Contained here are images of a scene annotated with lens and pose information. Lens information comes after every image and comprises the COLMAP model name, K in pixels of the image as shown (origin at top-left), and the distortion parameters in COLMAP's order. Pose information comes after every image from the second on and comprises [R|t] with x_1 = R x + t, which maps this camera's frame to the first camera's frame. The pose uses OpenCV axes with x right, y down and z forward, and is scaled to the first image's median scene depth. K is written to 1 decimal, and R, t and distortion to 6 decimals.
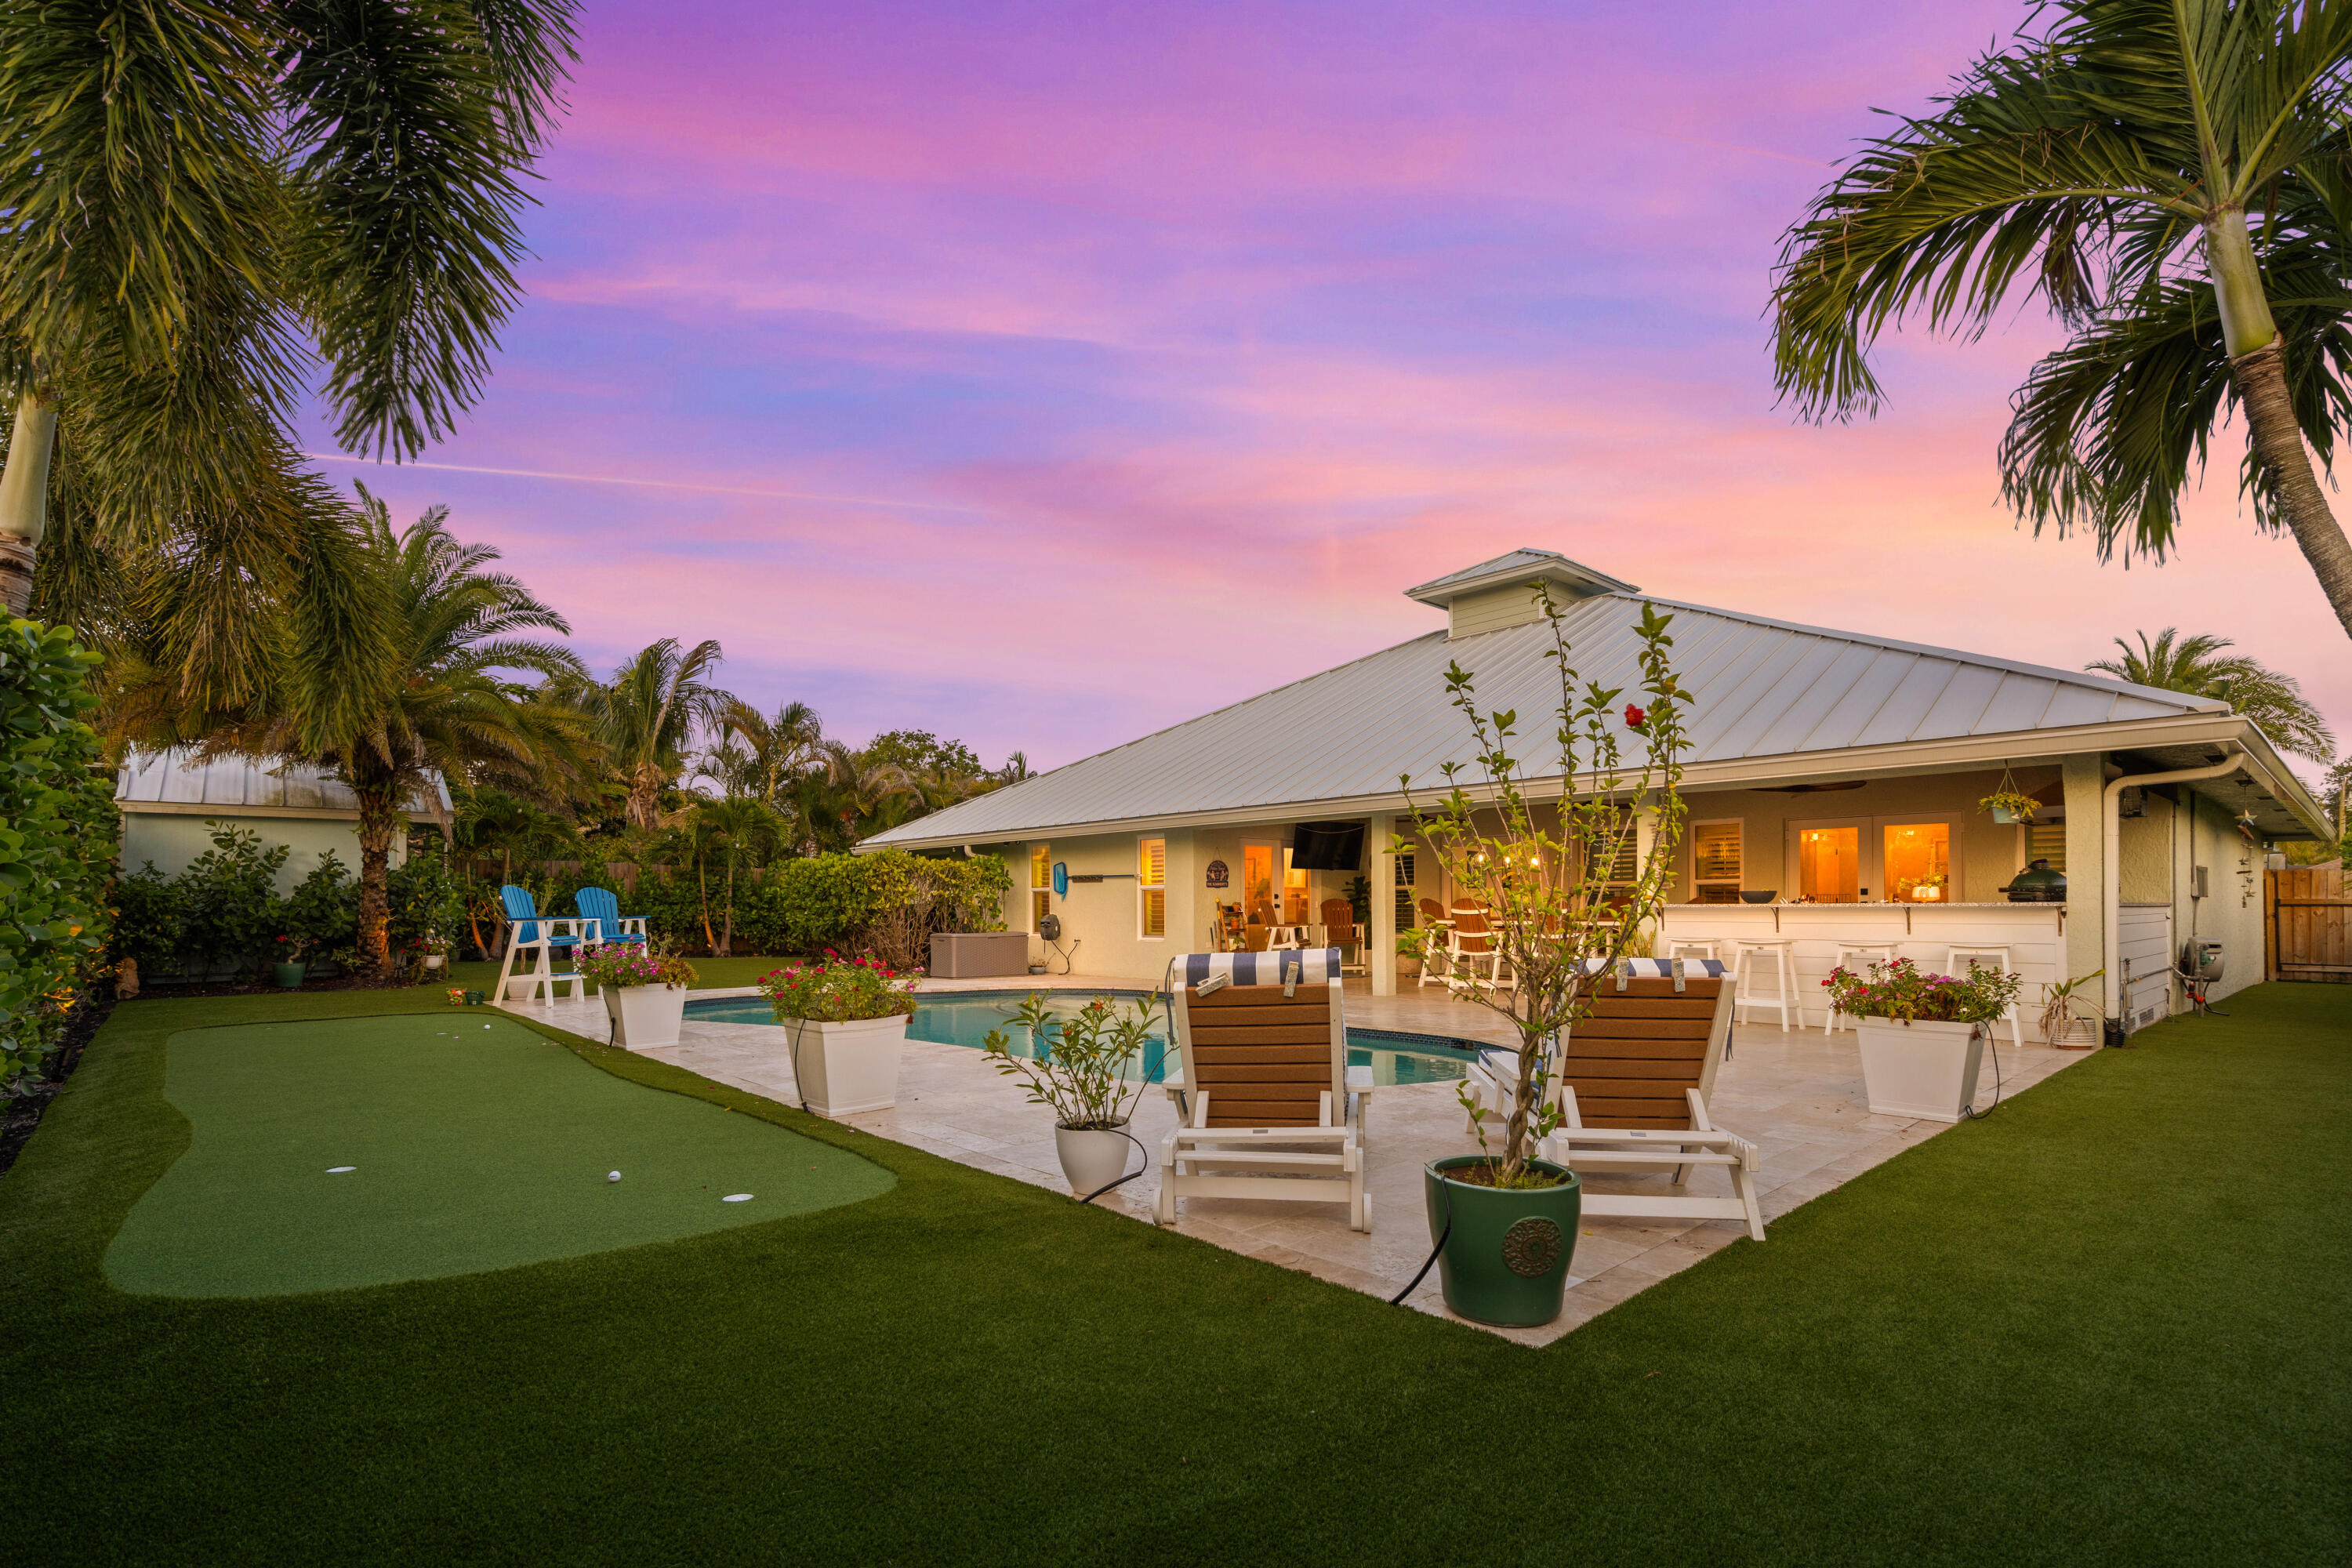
lens RADIAL K [[1071.5, 0, 1145.9], [0, 1071.5, 894.5], [0, 0, 1]] dist [-0.002248, 0.000167]
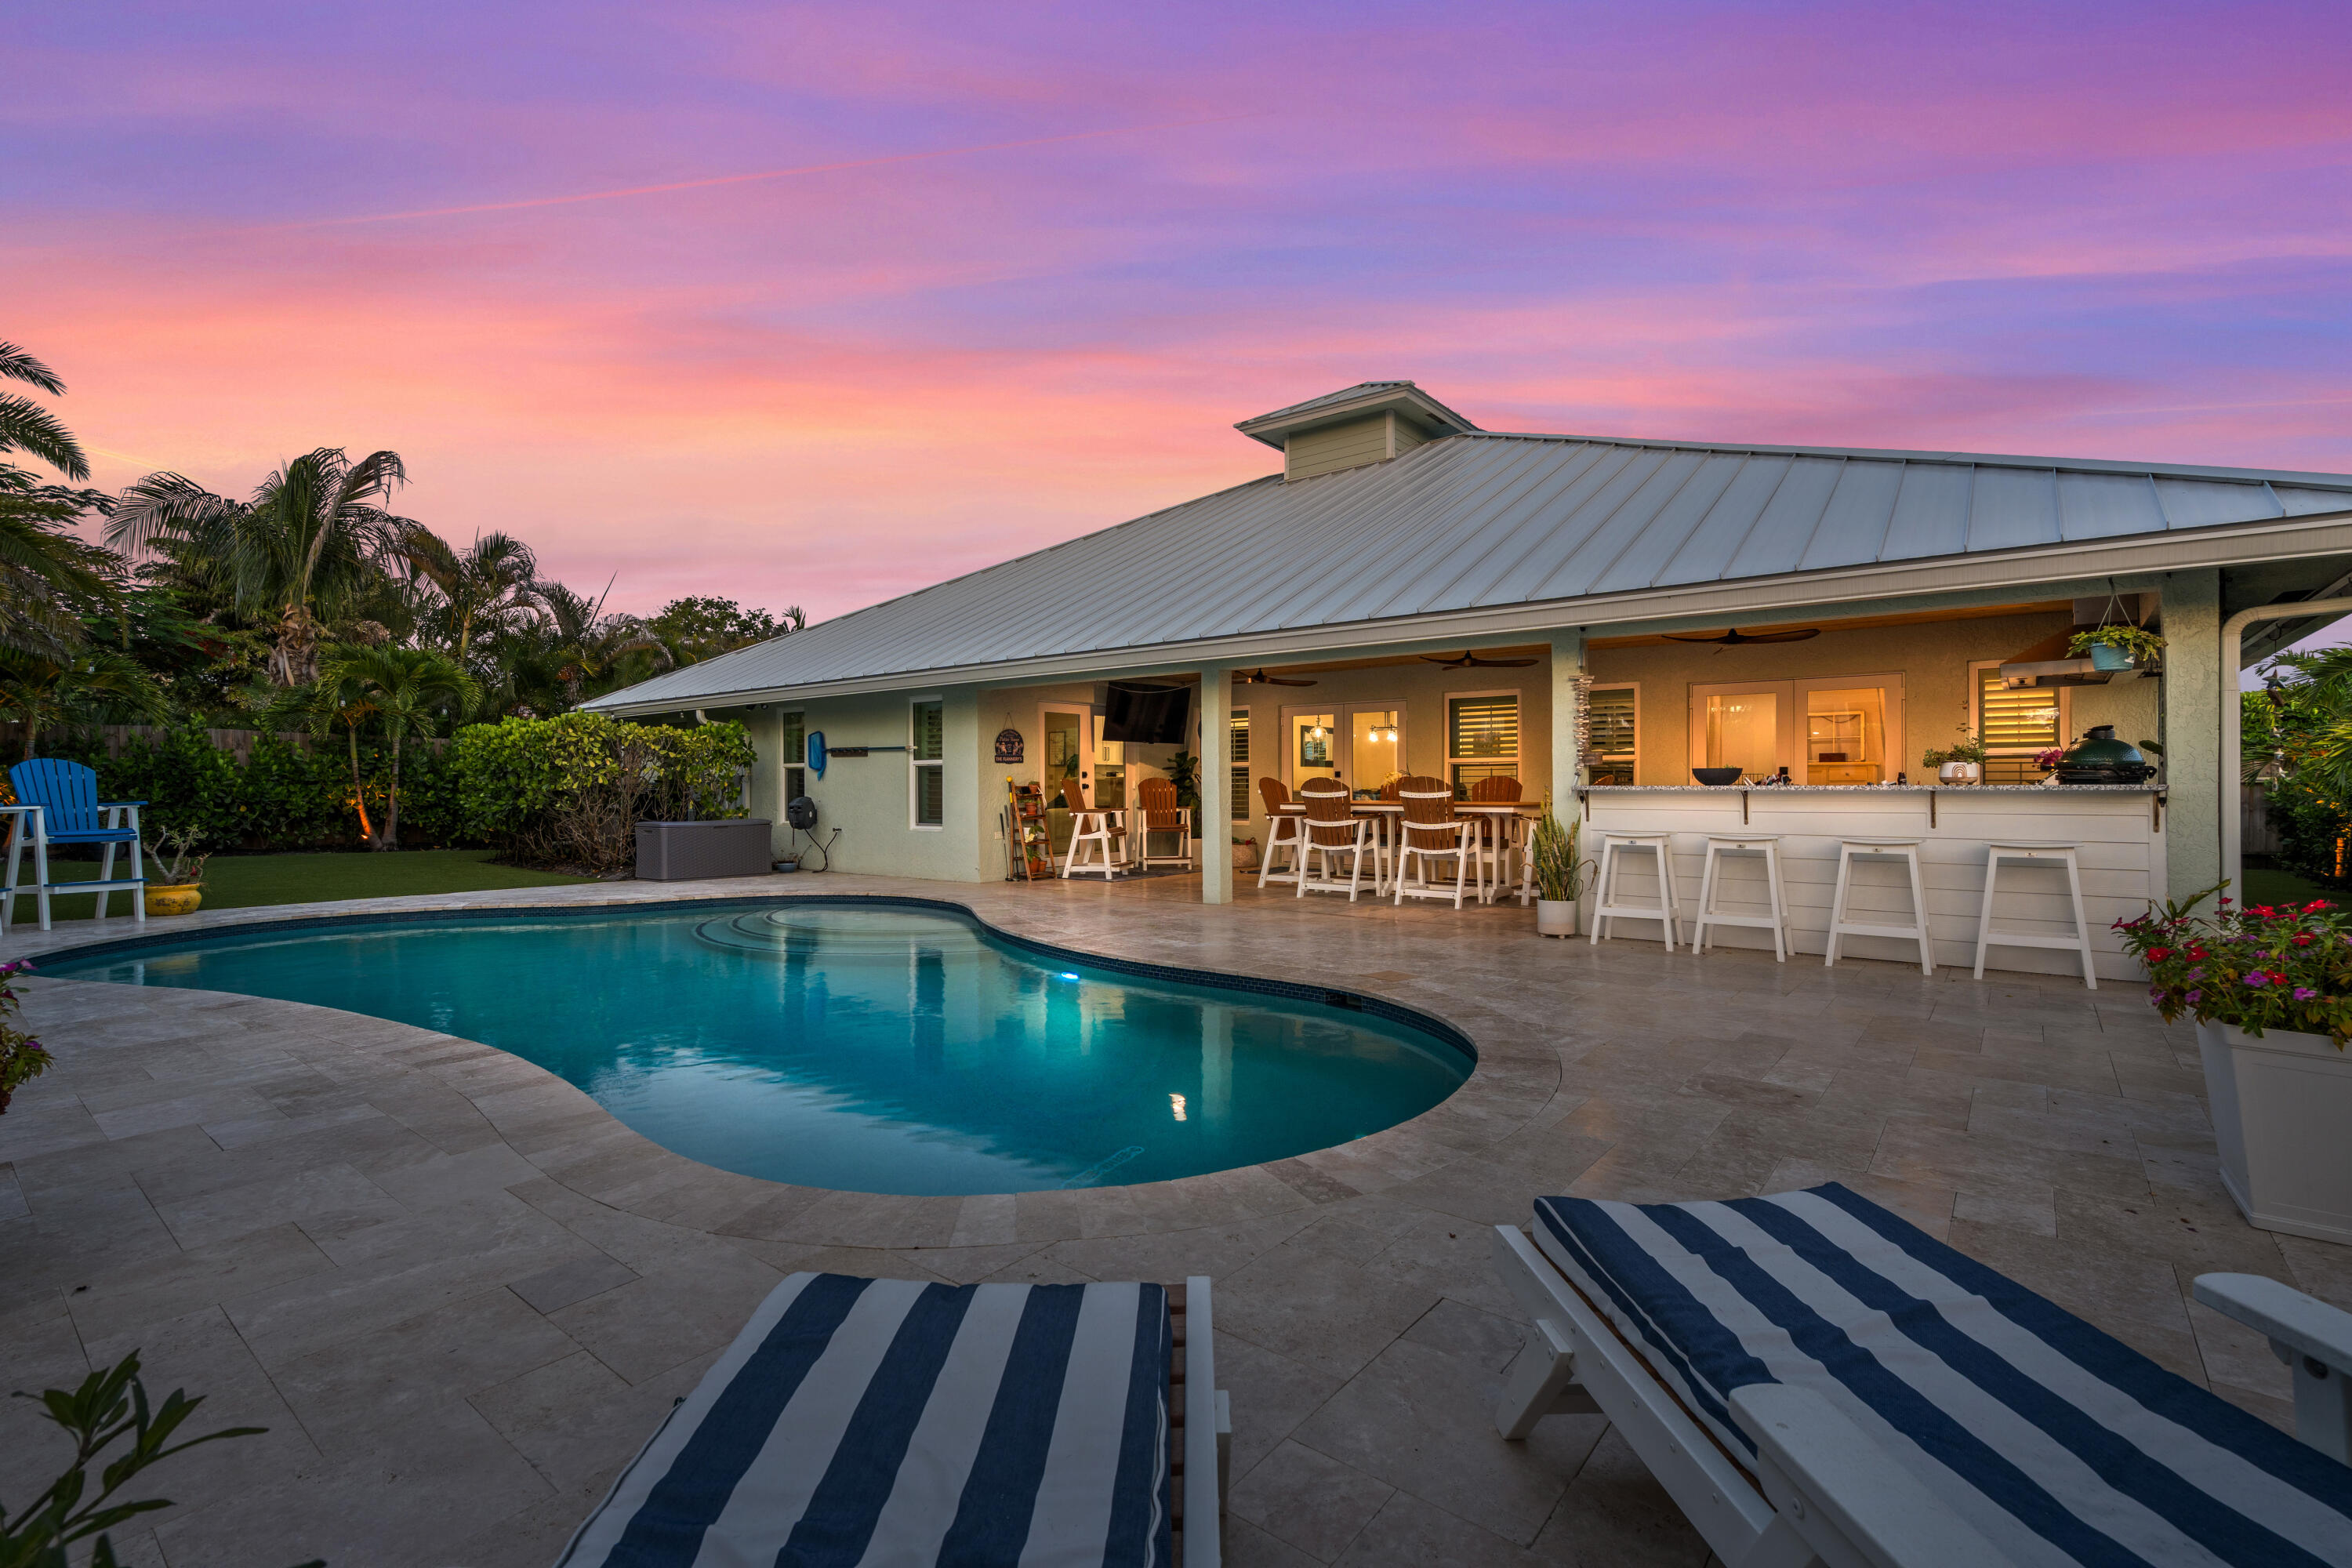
lens RADIAL K [[1071.5, 0, 1173.3], [0, 1071.5, 780.7], [0, 0, 1]] dist [-0.002248, 0.000167]
pose [[0.982020, 0.000782, 0.188775, 0.030844], [-0.002086, 0.999975, 0.006710, 0.000666], [-0.188765, -0.006983, 0.981998, 0.170043]]
